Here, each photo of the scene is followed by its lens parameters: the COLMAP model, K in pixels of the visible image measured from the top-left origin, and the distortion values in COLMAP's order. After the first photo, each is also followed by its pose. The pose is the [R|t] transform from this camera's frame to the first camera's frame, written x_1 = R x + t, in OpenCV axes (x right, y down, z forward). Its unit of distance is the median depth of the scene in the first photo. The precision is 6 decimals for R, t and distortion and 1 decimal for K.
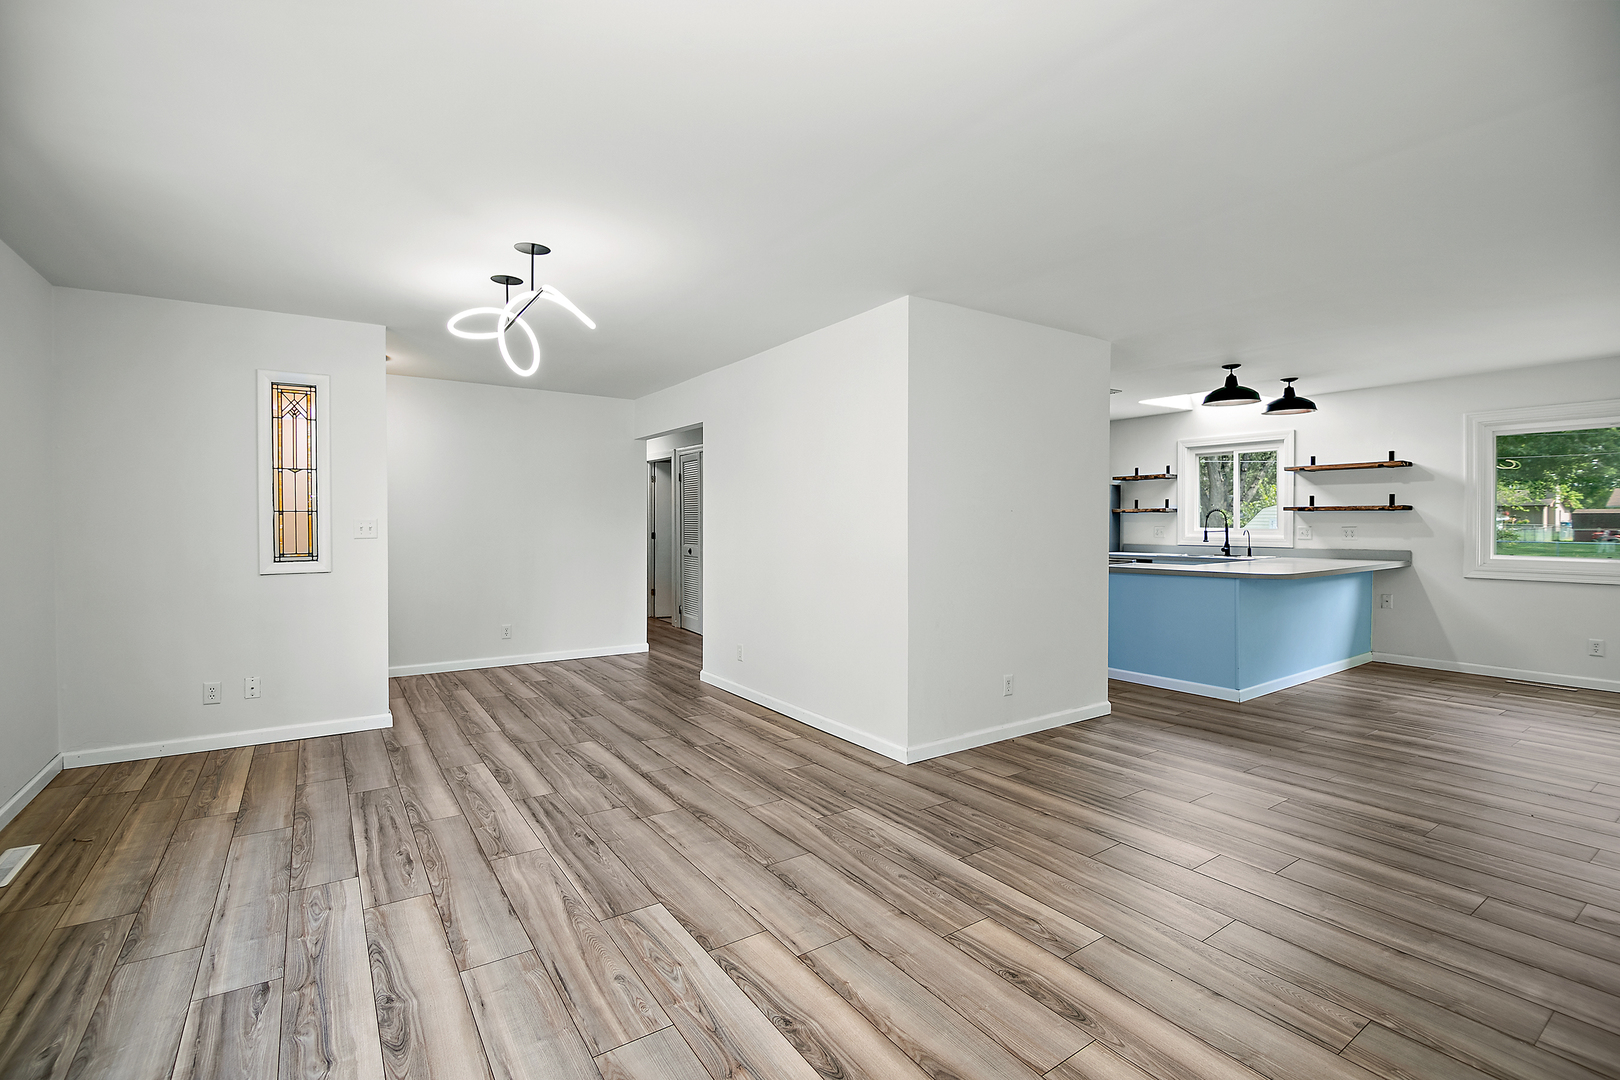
lens RADIAL K [[728.9, 0, 805.8], [0, 728.9, 525.8], [0, 0, 1]] dist [0.005478, -0.003796]
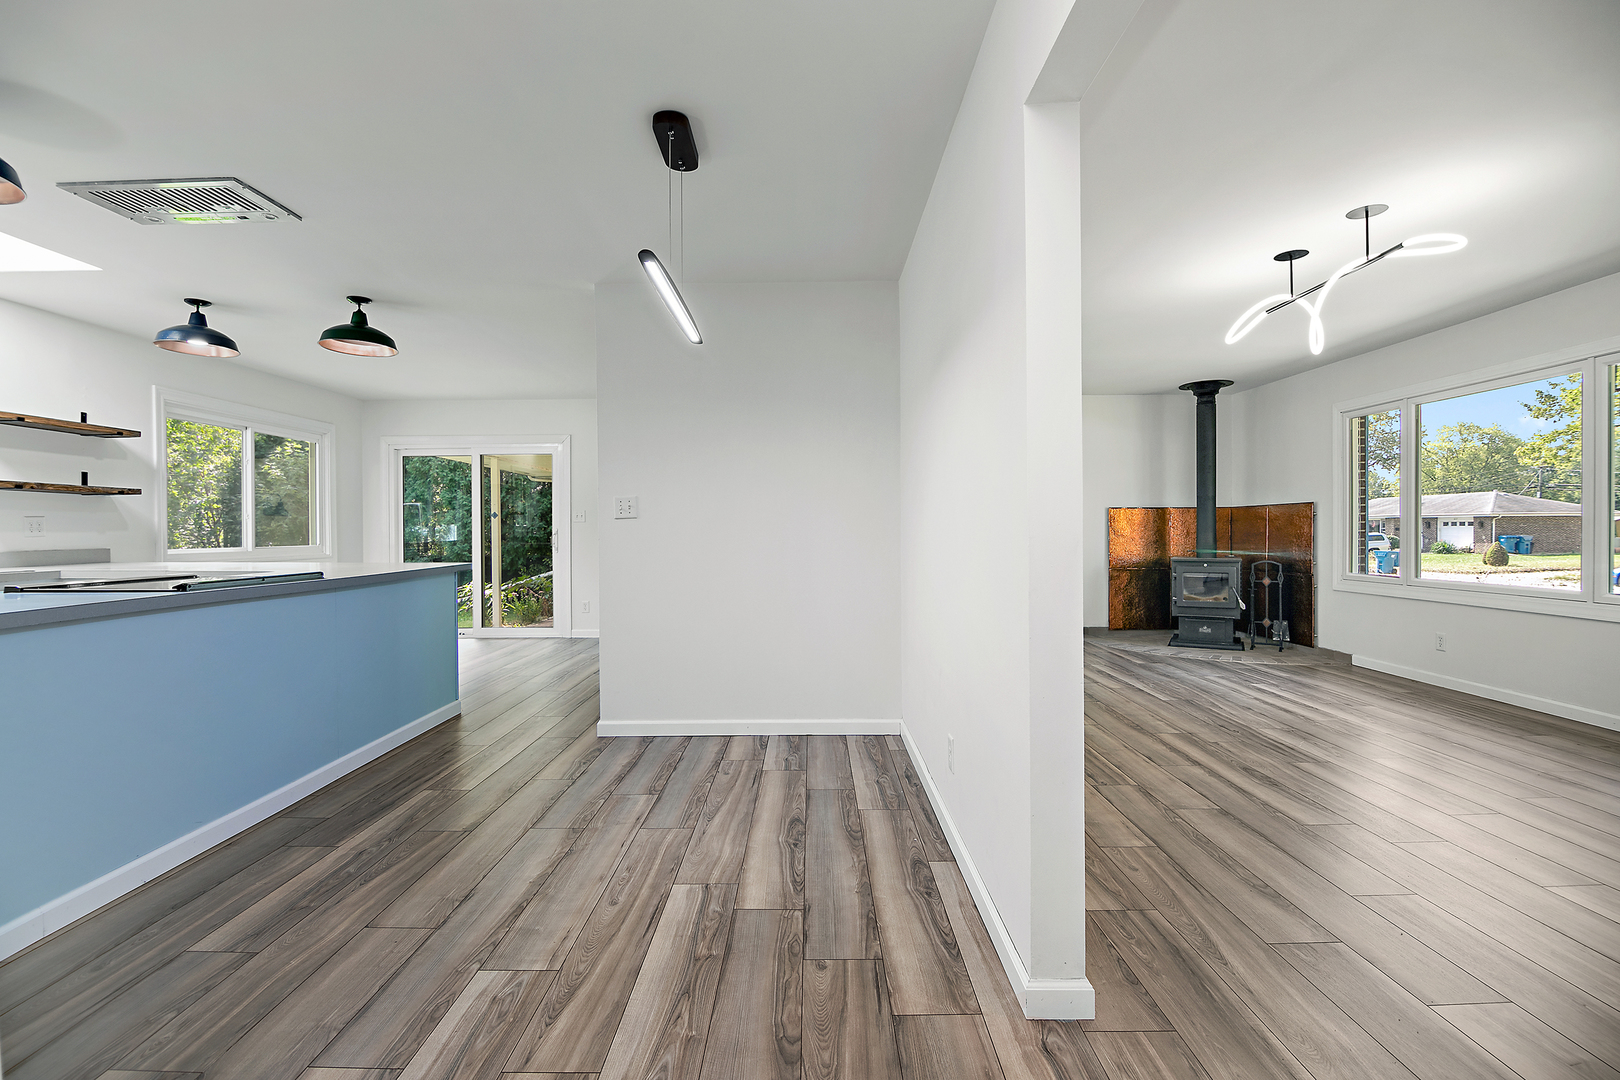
lens RADIAL K [[728.9, 0, 815.3], [0, 728.9, 530.8], [0, 0, 1]] dist [0.005478, -0.003796]
pose [[-0.830996, 0.005617, 0.556250, -0.345463], [0.011384, 0.999911, 0.006909, 0.032783], [-0.556162, 0.012074, -0.830986, 2.095886]]
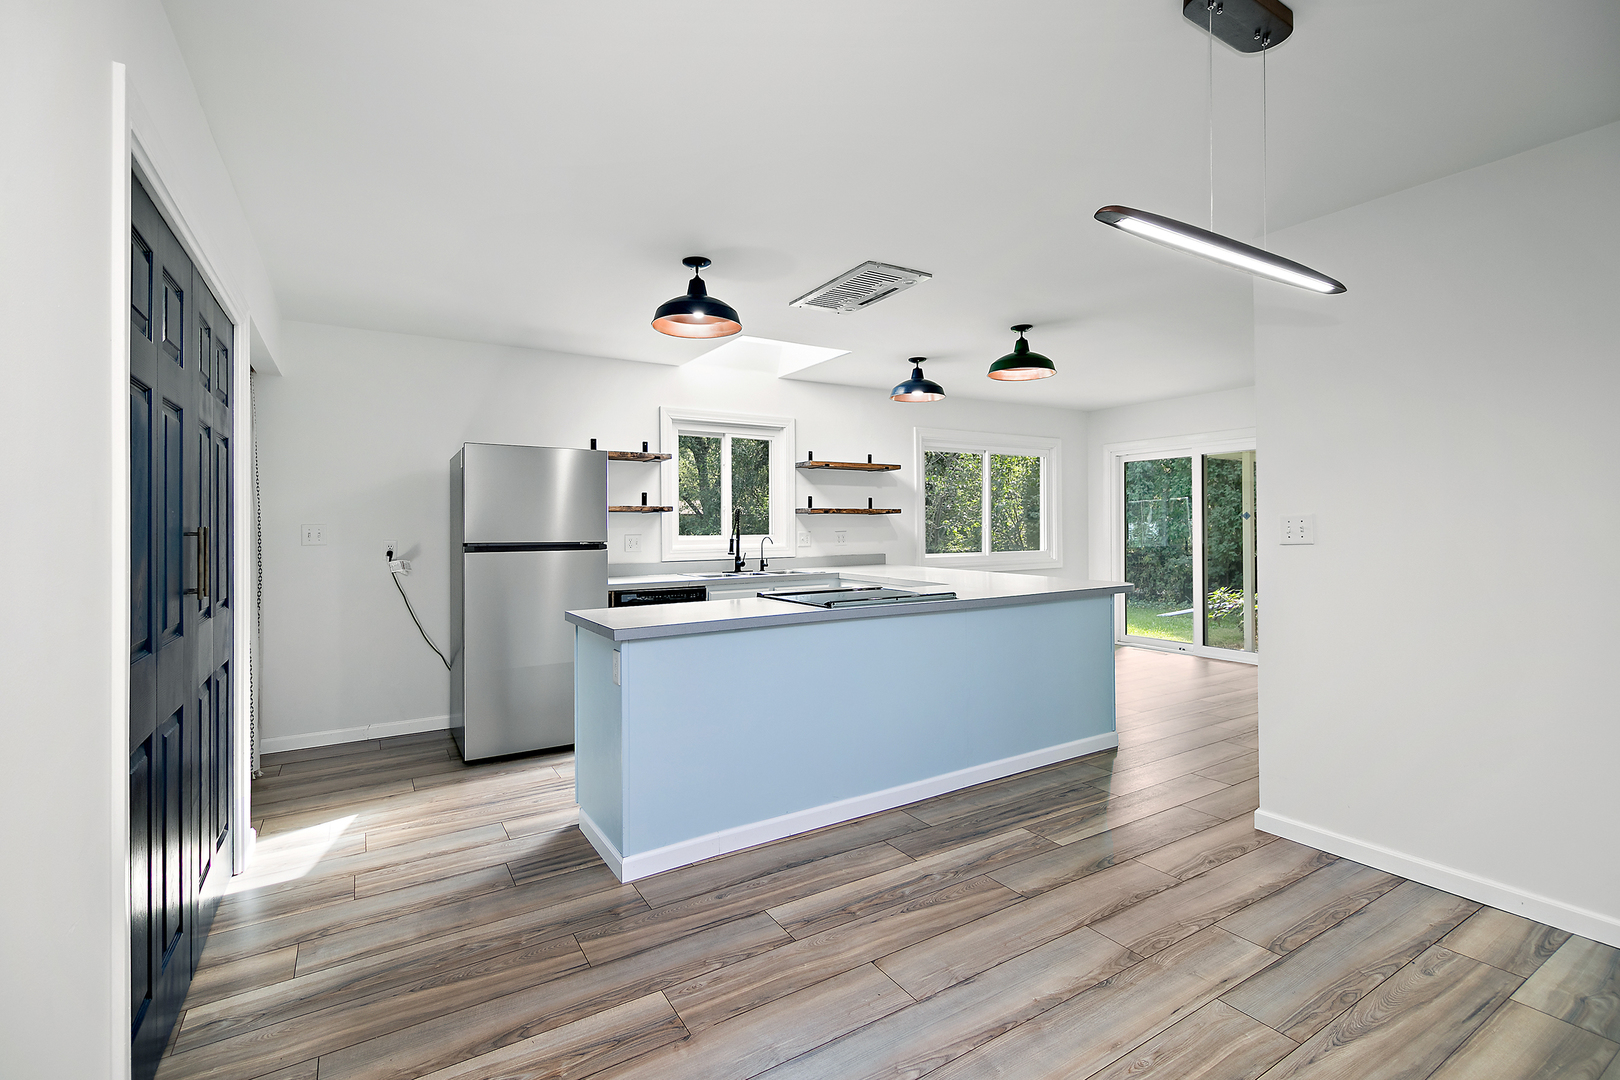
lens RADIAL K [[728.9, 0, 816.1], [0, 728.9, 524.2], [0, 0, 1]] dist [0.005478, -0.003796]
pose [[0.039141, -0.003175, 0.999229, -0.322282], [0.009836, 0.999948, 0.002792, -0.019090], [-0.999185, 0.009719, 0.039171, 1.808908]]
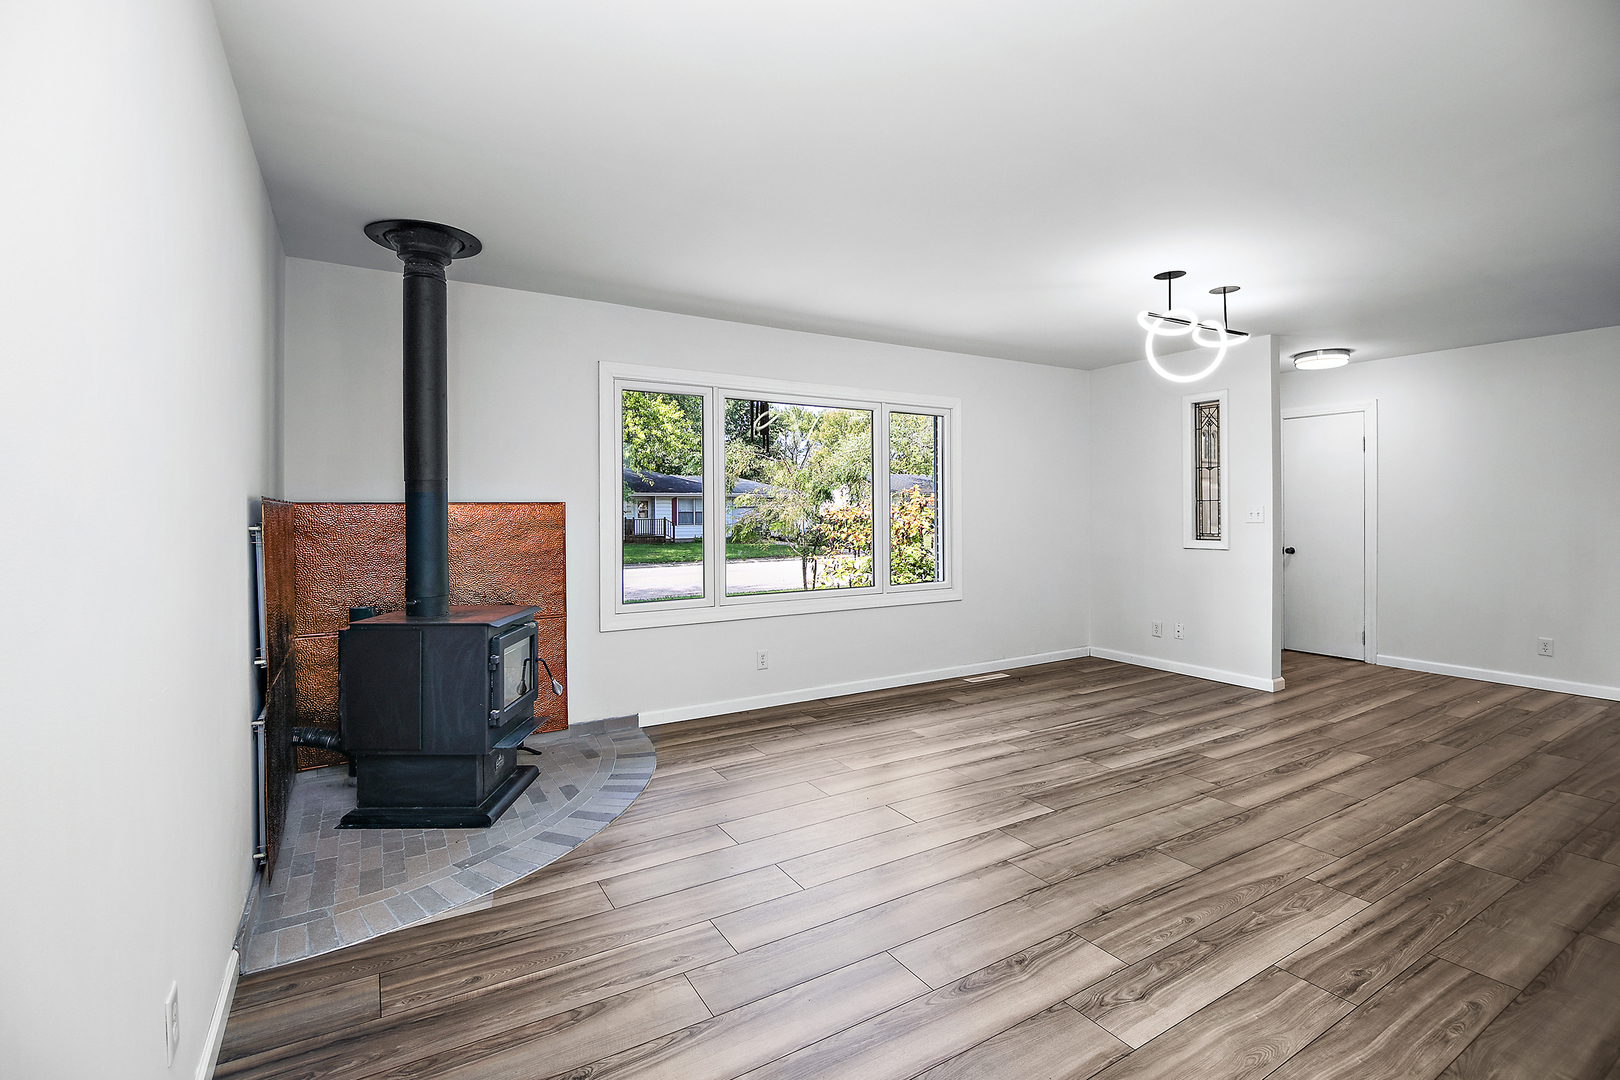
lens RADIAL K [[728.9, 0, 812.8], [0, 728.9, 522.9], [0, 0, 1]] dist [0.005478, -0.003796]
pose [[-0.036921, 0.014082, -0.999219, 0.718296], [-0.003864, 0.999891, 0.014234, 0.004042], [0.999311, 0.004387, -0.036862, 0.424933]]
